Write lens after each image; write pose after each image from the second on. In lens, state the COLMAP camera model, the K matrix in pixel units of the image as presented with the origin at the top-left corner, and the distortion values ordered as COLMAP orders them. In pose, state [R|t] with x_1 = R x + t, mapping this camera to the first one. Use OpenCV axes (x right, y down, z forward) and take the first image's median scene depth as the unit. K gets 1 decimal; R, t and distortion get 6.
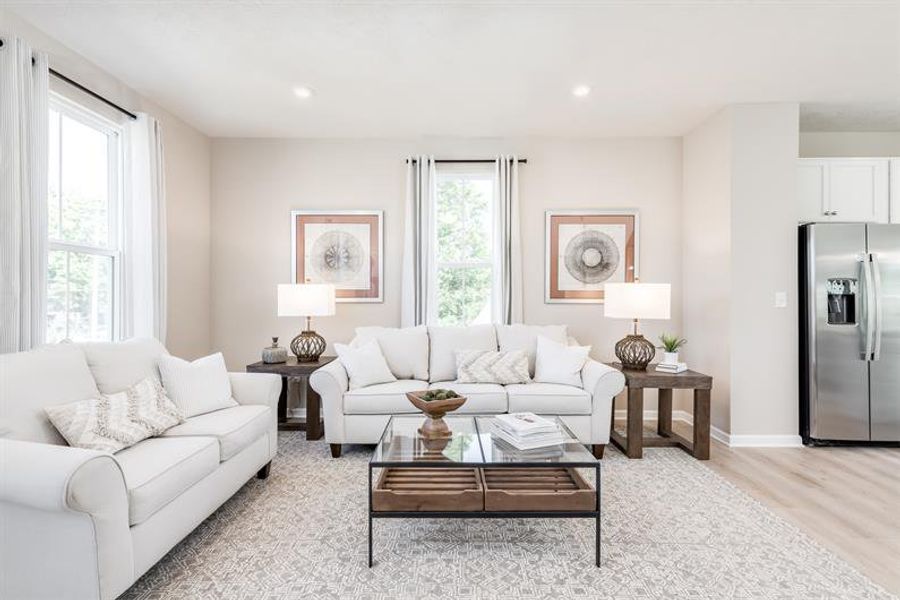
lens RADIAL K [[435.3, 0, 449.5], [0, 435.3, 300.3], [0, 0, 1]] dist [-0.001850, -0.000403]
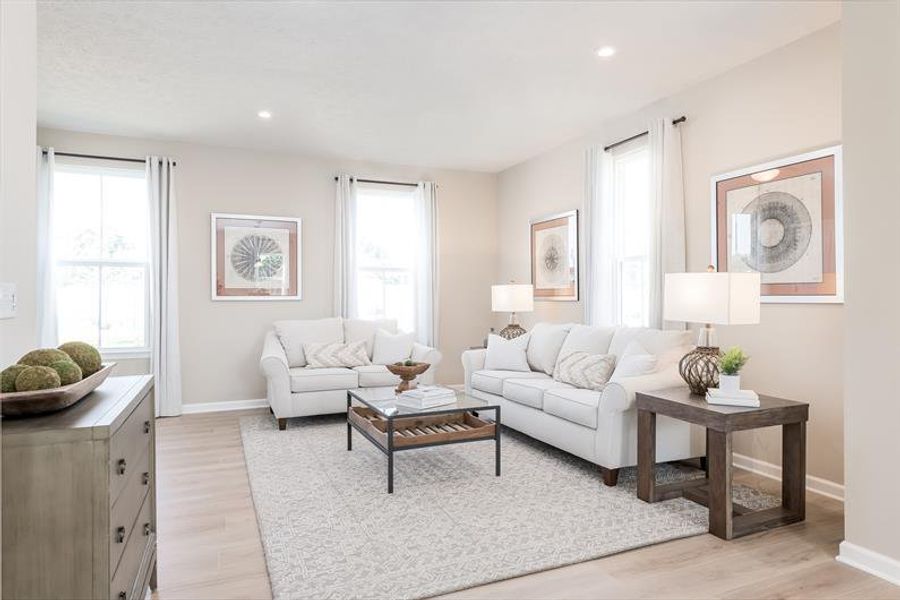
lens RADIAL K [[551.7, 0, 449.2], [0, 551.7, 299.7], [0, 0, 1]] dist [0.001050, 0.000145]
pose [[0.404831, 0.000250, -0.914391, 1.107602], [0.001127, 0.999999, 0.000772, 0.002813], [0.914391, -0.001343, 0.404830, 0.261841]]
